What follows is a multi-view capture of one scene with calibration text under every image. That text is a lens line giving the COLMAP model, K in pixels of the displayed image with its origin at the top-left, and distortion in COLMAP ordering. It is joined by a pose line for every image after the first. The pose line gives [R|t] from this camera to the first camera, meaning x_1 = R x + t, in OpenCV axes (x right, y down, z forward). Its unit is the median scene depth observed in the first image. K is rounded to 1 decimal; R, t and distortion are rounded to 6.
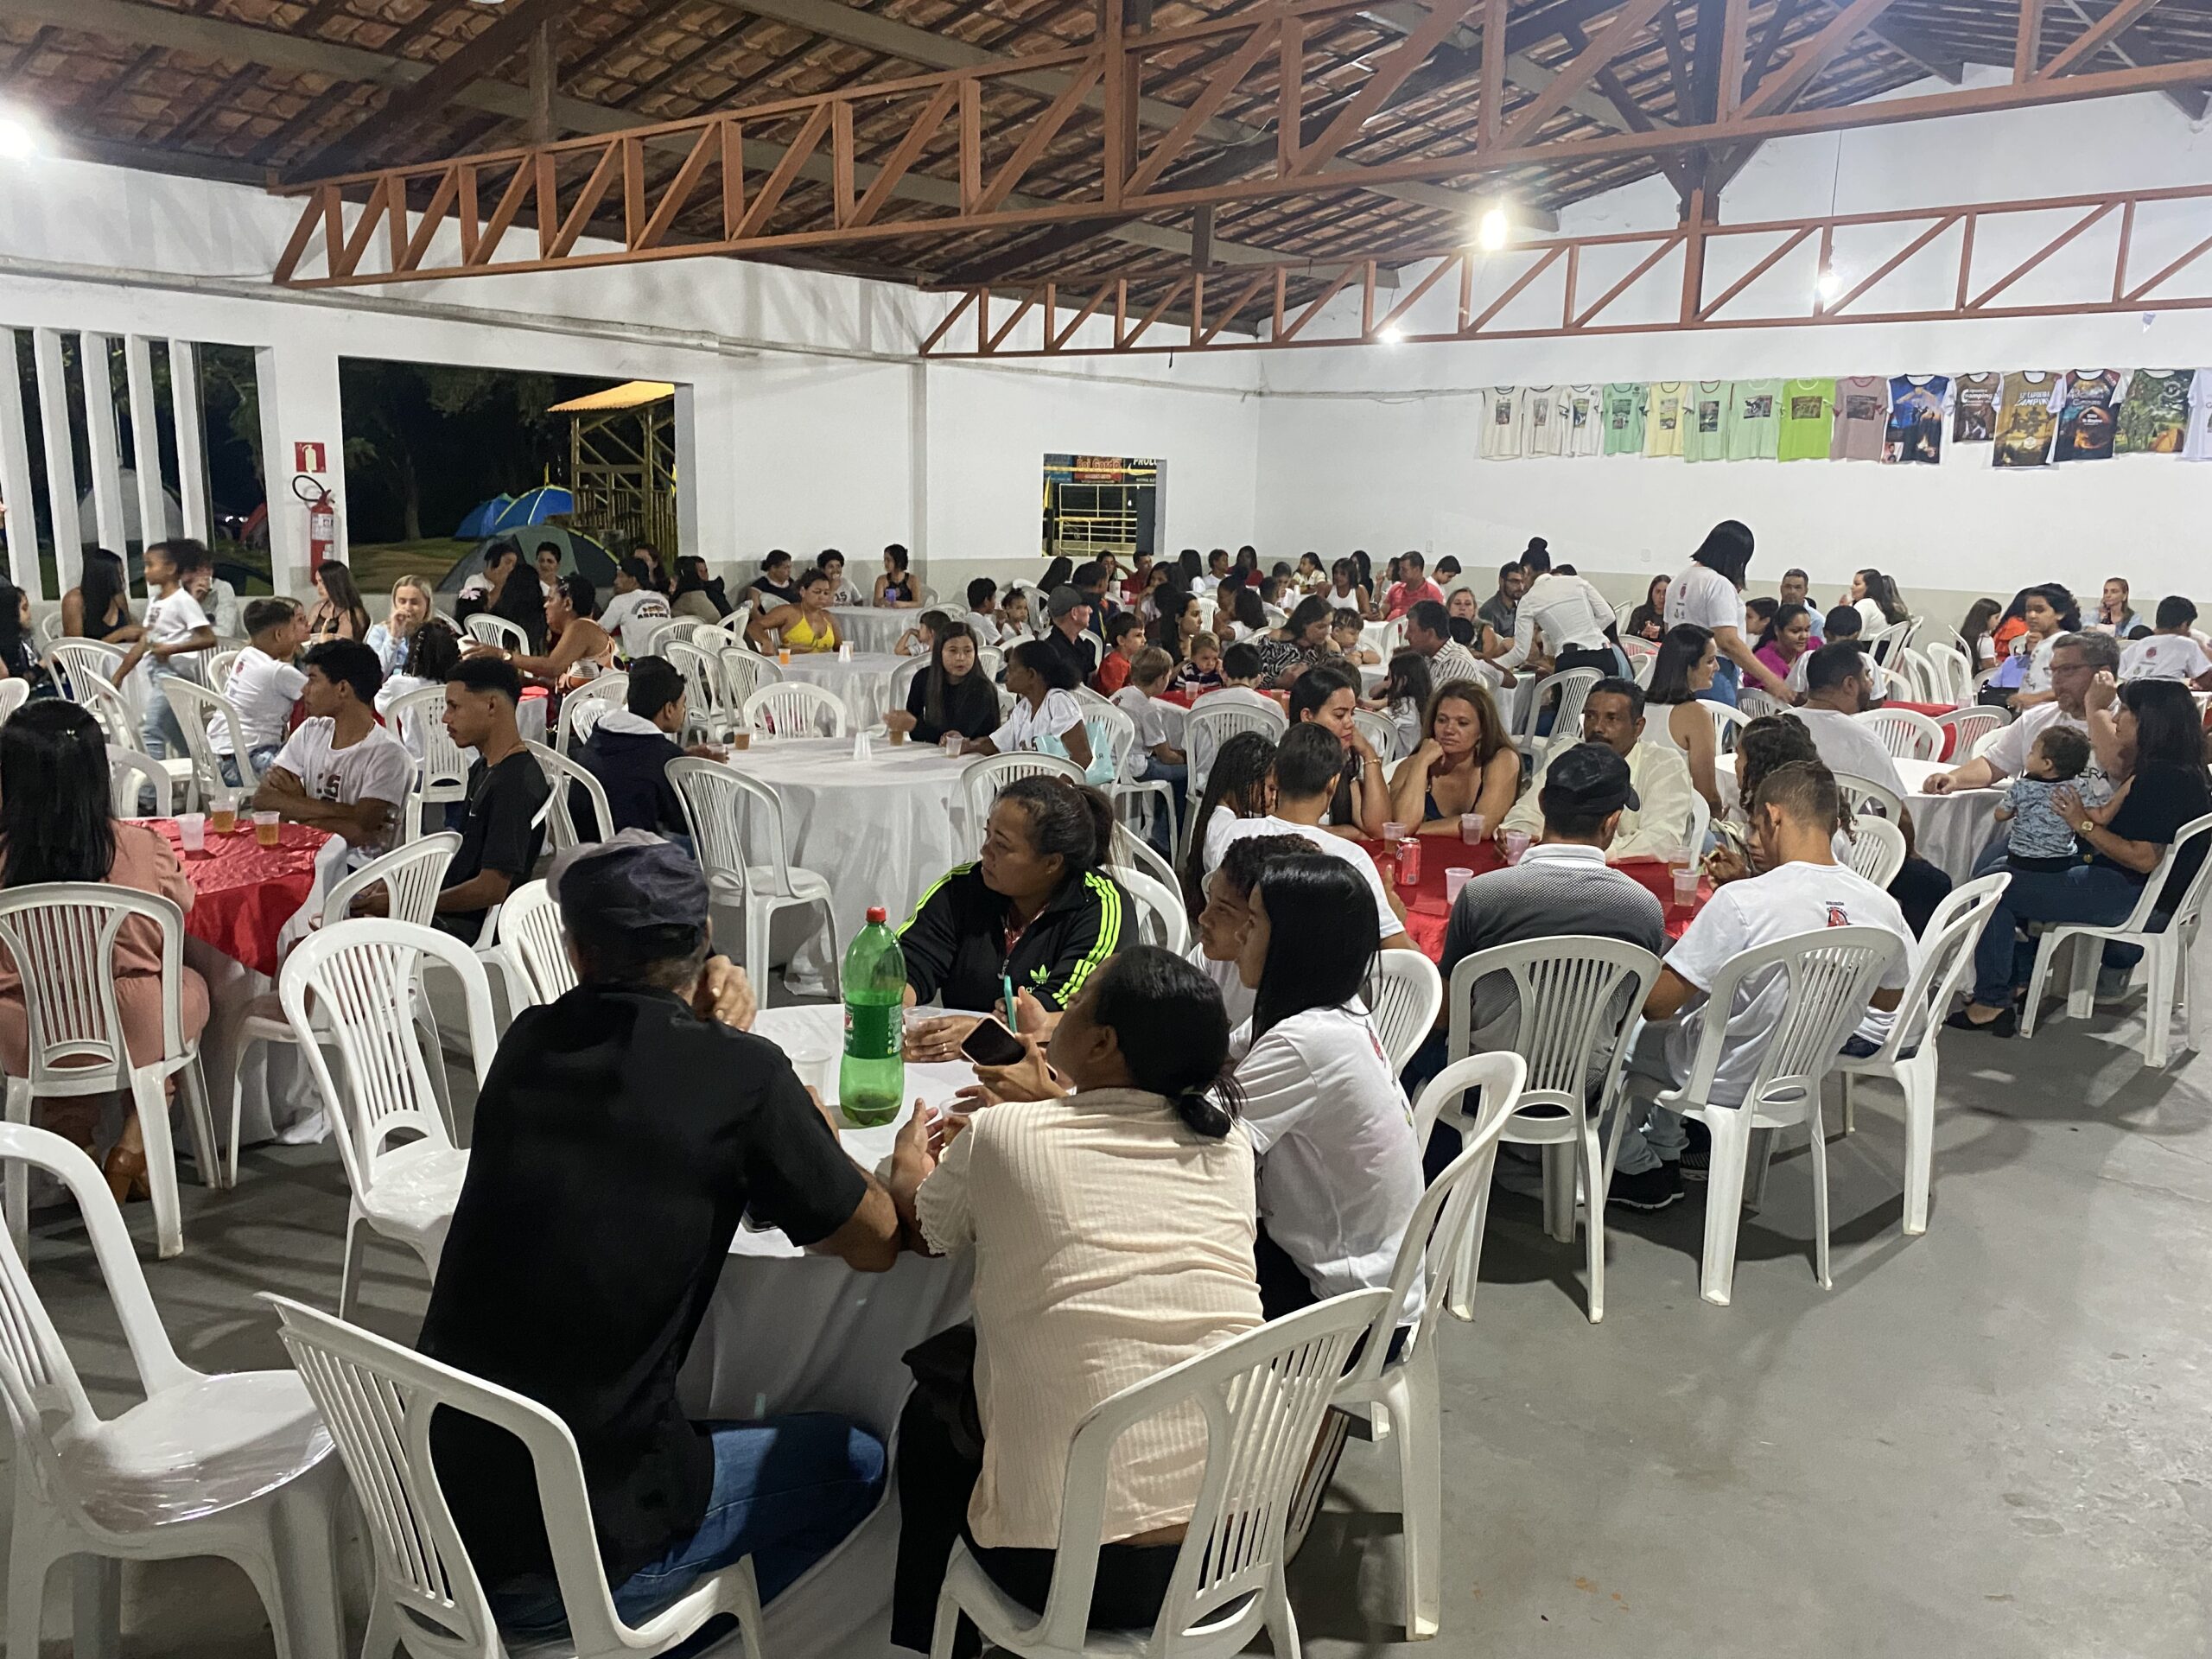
lens RADIAL K [[1675.2, 0, 1106.0], [0, 1675.2, 829.5], [0, 0, 1]] dist [-0.044788, 0.032054]
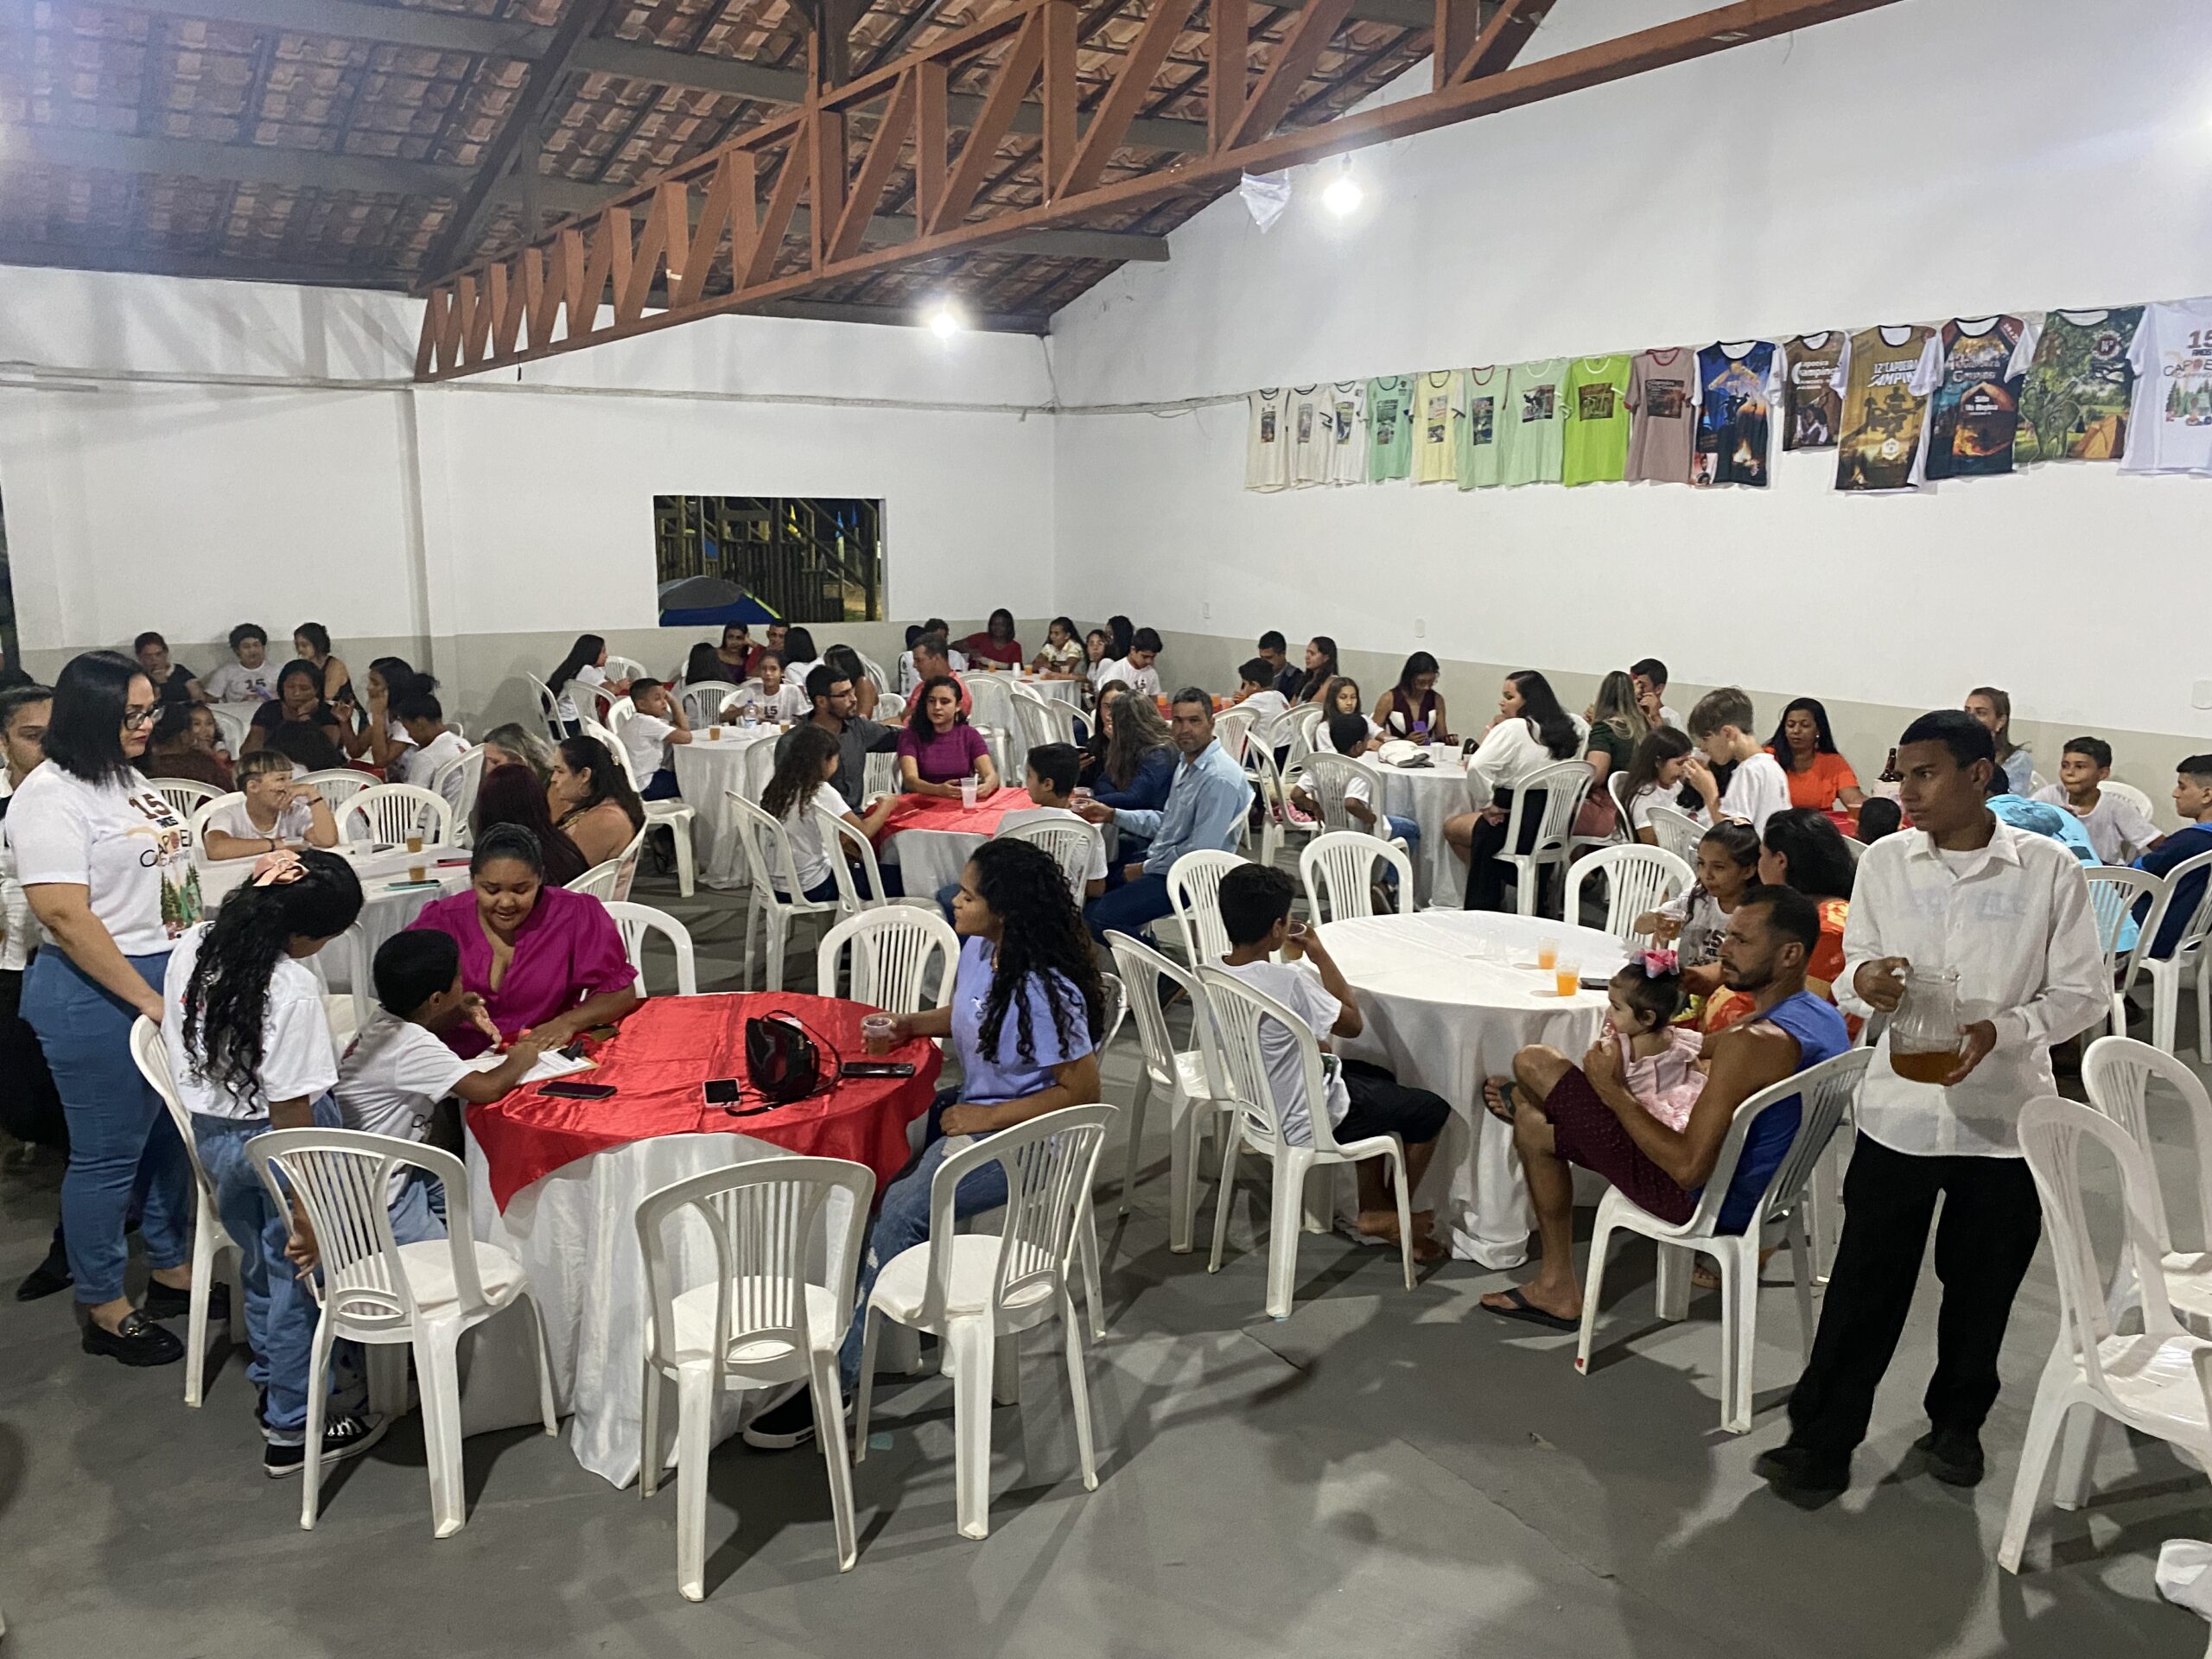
lens RADIAL K [[1659.1, 0, 1085.0], [0, 1659.1, 821.4], [0, 0, 1]] dist [-0.013788, 0.001764]
pose [[0.956839, 0.037326, -0.288212, 0.446609], [-0.041629, 0.999094, -0.008815, -0.083388], [0.287622, 0.020432, 0.957526, 0.354606]]
